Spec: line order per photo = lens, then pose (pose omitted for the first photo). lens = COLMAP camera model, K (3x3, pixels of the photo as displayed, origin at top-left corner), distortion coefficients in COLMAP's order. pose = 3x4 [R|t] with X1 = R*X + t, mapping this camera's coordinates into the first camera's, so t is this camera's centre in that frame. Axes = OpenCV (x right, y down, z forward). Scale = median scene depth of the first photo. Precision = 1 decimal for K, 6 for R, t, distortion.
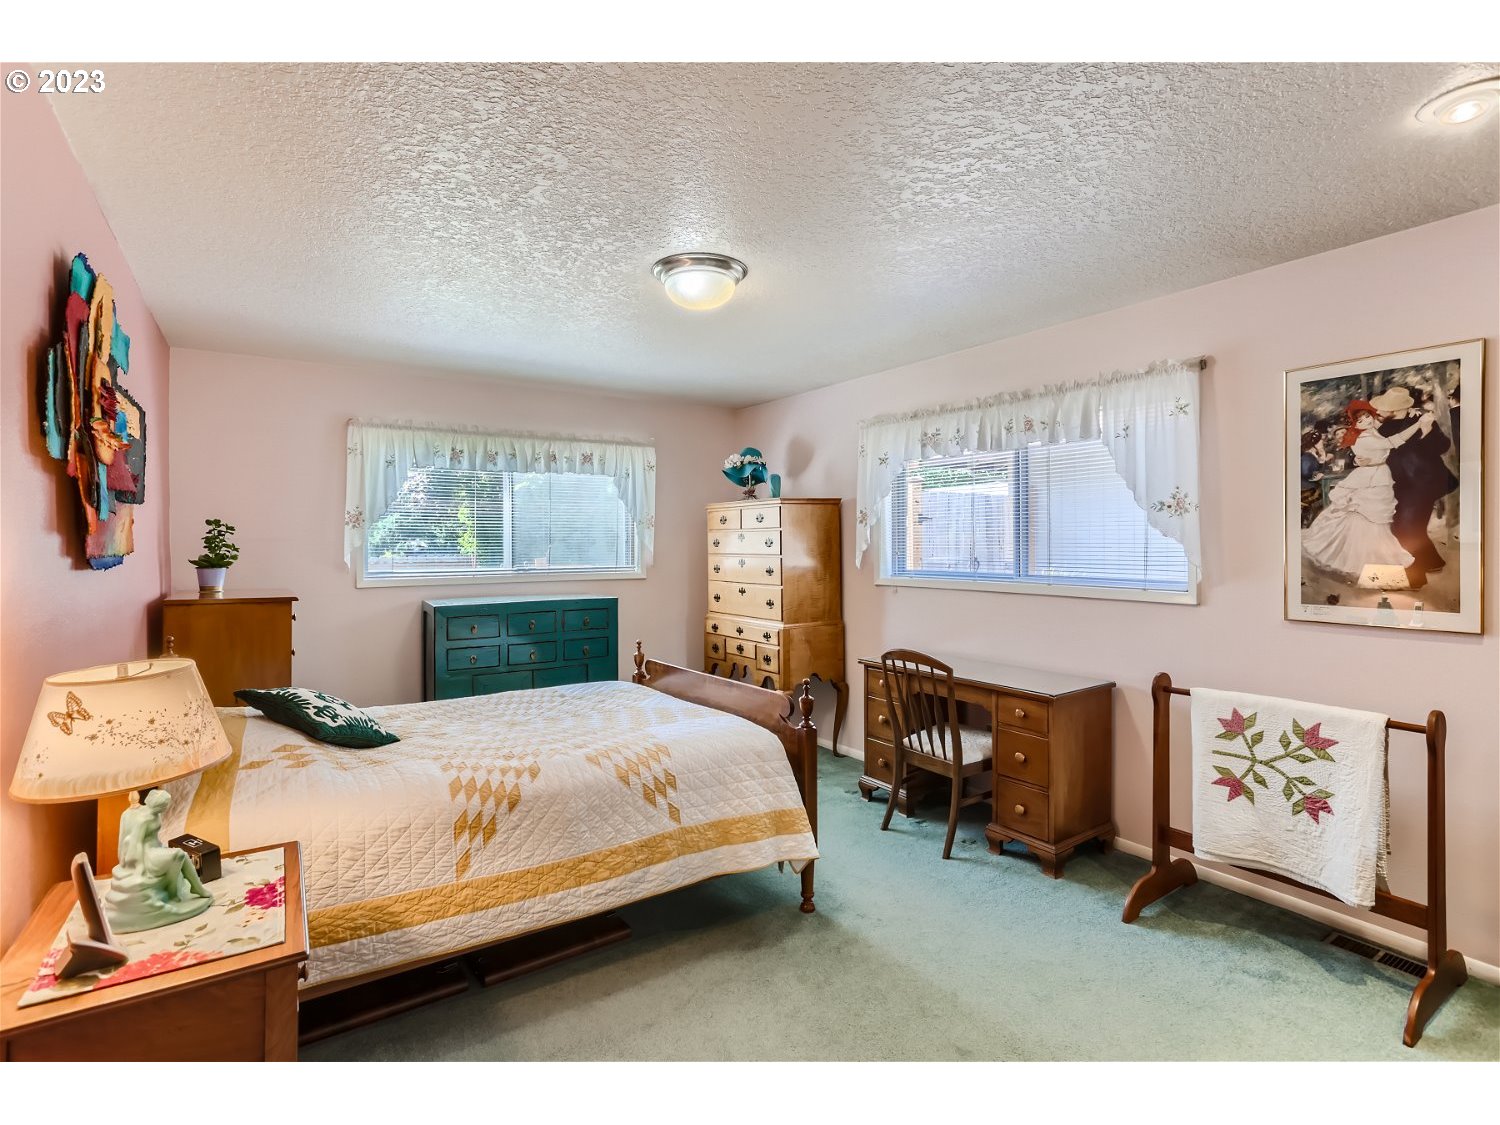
lens RADIAL K [[726.6, 0, 752.9], [0, 726.6, 546.6], [0, 0, 1]] dist [-0.022829, 0.011746]
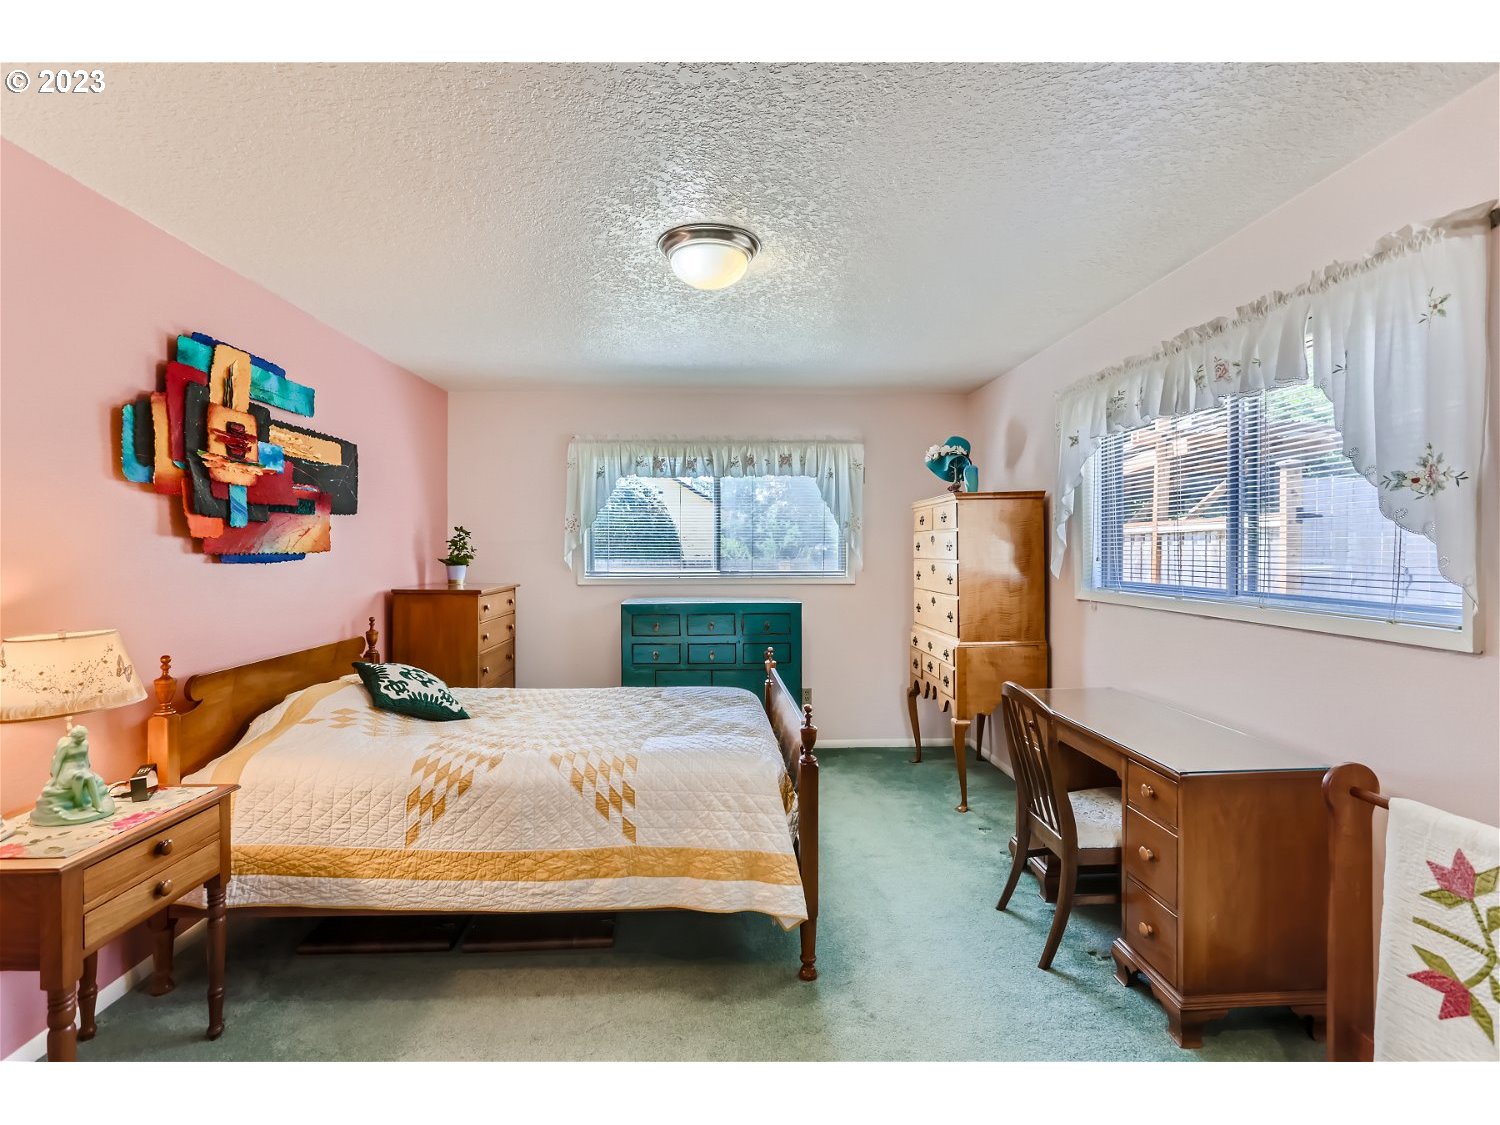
lens RADIAL K [[726.6, 0, 739.7], [0, 726.6, 562.0], [0, 0, 1]] dist [-0.022829, 0.011746]
pose [[0.853678, 0.011881, -0.520665, 0.427628], [-0.004544, 0.999872, 0.015366, 0.003404], [0.520781, -0.010752, 0.853623, 0.232792]]
